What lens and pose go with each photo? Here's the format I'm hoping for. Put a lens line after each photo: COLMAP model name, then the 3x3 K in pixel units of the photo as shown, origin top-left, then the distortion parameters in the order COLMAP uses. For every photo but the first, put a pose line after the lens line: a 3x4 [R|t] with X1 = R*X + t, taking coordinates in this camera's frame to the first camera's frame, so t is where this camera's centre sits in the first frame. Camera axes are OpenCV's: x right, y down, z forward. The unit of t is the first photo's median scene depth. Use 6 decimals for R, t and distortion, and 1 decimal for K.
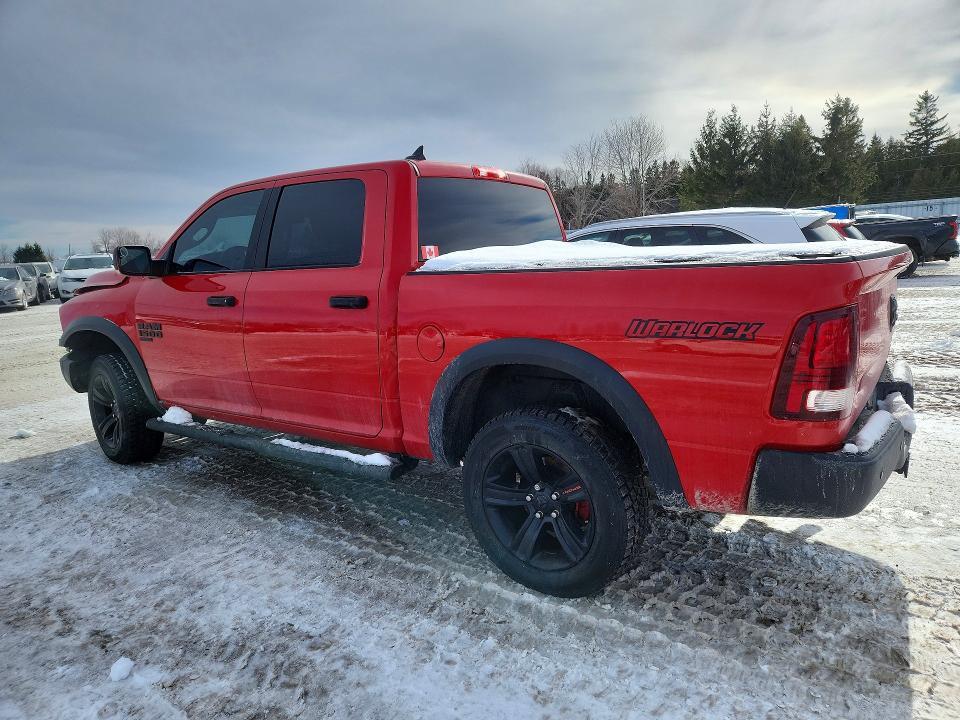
lens RADIAL K [[663.1, 0, 483.6], [0, 663.1, 356.0], [0, 0, 1]] dist [0.063297, -0.054755]
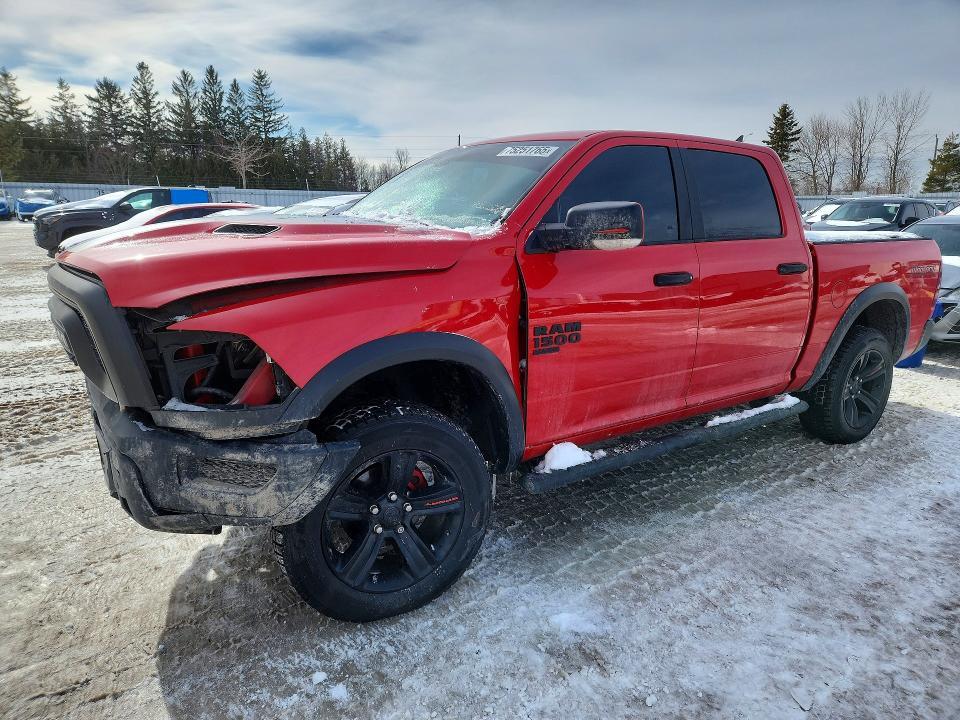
lens RADIAL K [[663.1, 0, 483.6], [0, 663.1, 356.0], [0, 0, 1]] dist [0.063297, -0.054755]
pose [[0.295399, -0.137295, 0.945457, -1.383380], [0.116186, 0.987437, 0.107090, -0.111138], [-0.948283, 0.078215, 0.307640, 1.091785]]
